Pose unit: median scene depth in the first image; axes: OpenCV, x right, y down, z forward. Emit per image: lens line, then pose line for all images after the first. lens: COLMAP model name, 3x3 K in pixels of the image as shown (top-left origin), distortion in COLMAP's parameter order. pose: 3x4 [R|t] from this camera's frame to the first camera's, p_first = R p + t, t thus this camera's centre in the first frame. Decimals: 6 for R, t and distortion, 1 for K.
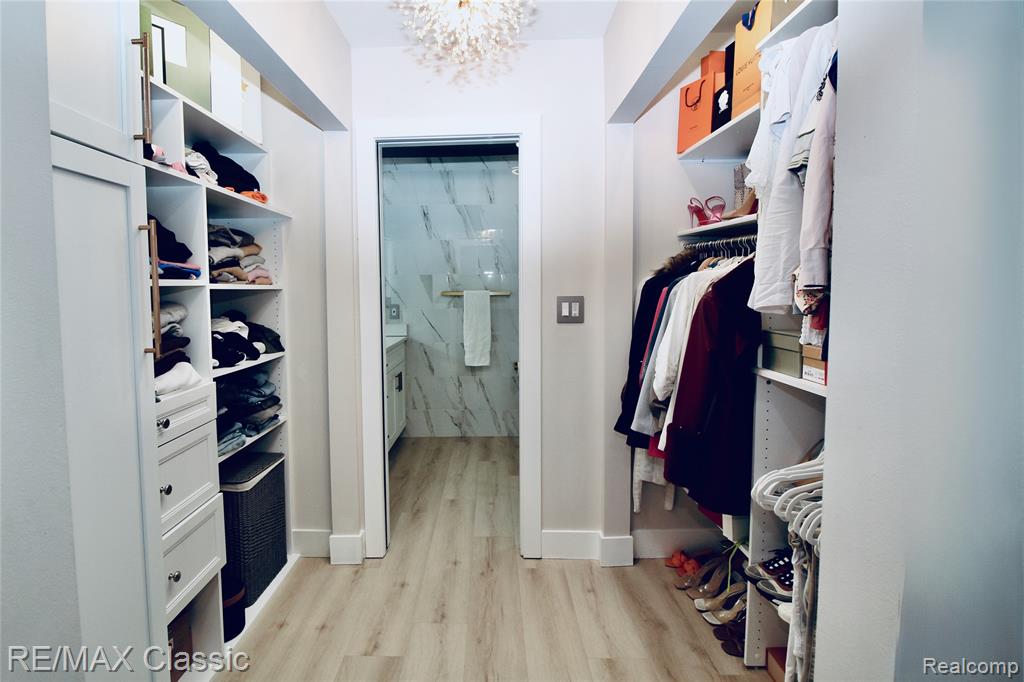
lens RADIAL K [[510.2, 0, 510.0], [0, 510.2, 333.6], [0, 0, 1]] dist [-0.018578, -0.001394]
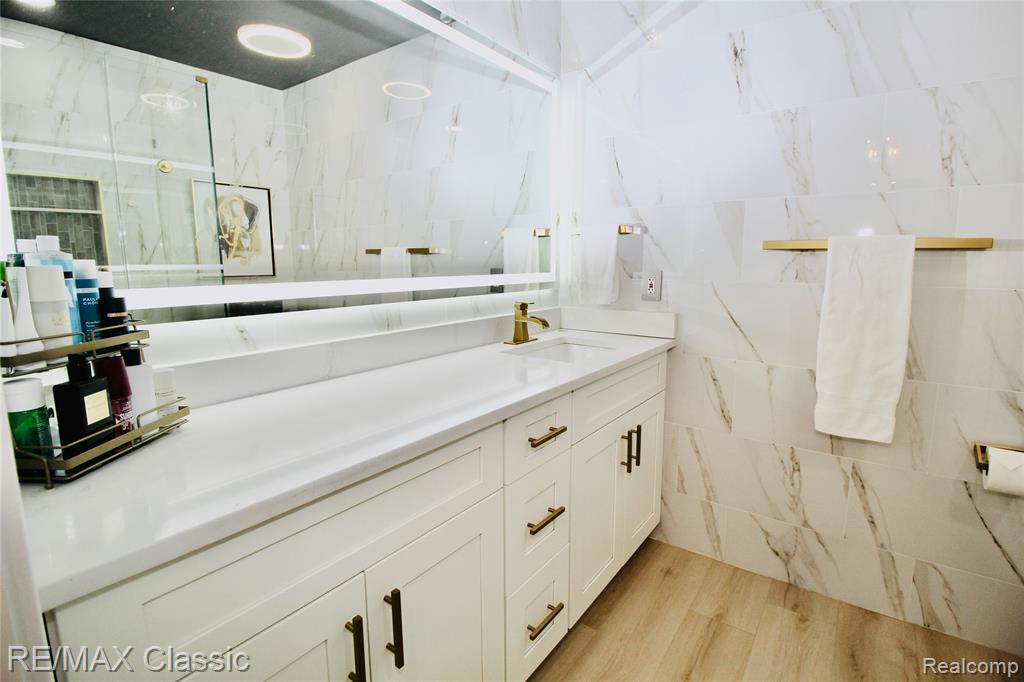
lens RADIAL K [[510.2, 0, 504.5], [0, 510.2, 331.1], [0, 0, 1]] dist [-0.018578, -0.001394]
pose [[0.788697, 0.087661, -0.608500, -0.044195], [-0.055865, 0.995906, 0.071063, -0.025546], [0.612239, -0.022054, 0.790365, 0.534318]]
